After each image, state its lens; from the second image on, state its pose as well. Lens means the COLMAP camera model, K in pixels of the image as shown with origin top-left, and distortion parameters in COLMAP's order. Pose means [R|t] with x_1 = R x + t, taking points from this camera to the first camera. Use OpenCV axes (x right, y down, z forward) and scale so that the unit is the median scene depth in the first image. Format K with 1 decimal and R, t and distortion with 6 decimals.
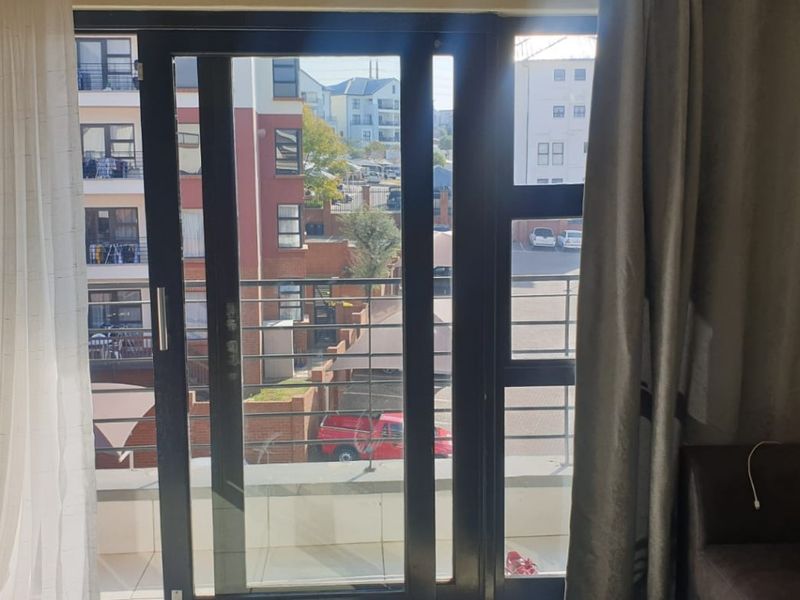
lens RADIAL K [[976.2, 0, 405.3], [0, 976.2, 297.8], [0, 0, 1]] dist [0.083359, 0.000000]
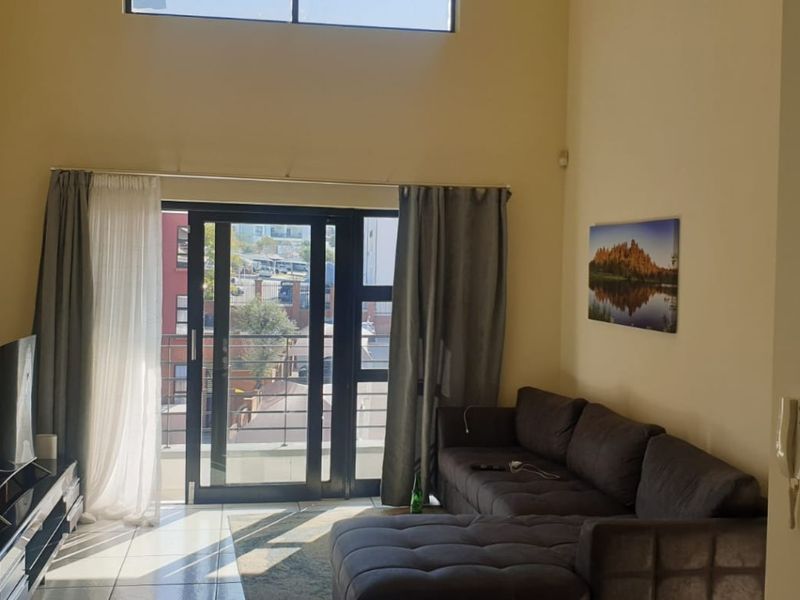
lens RADIAL K [[976.2, 0, 401.1], [0, 976.2, 294.7], [0, 0, 1]] dist [0.083359, 0.000000]
pose [[0.993854, 0.023740, 0.108125, -0.024427], [-0.012751, 0.994783, -0.101210, 0.082872], [-0.109964, 0.099209, 0.988972, -0.771341]]
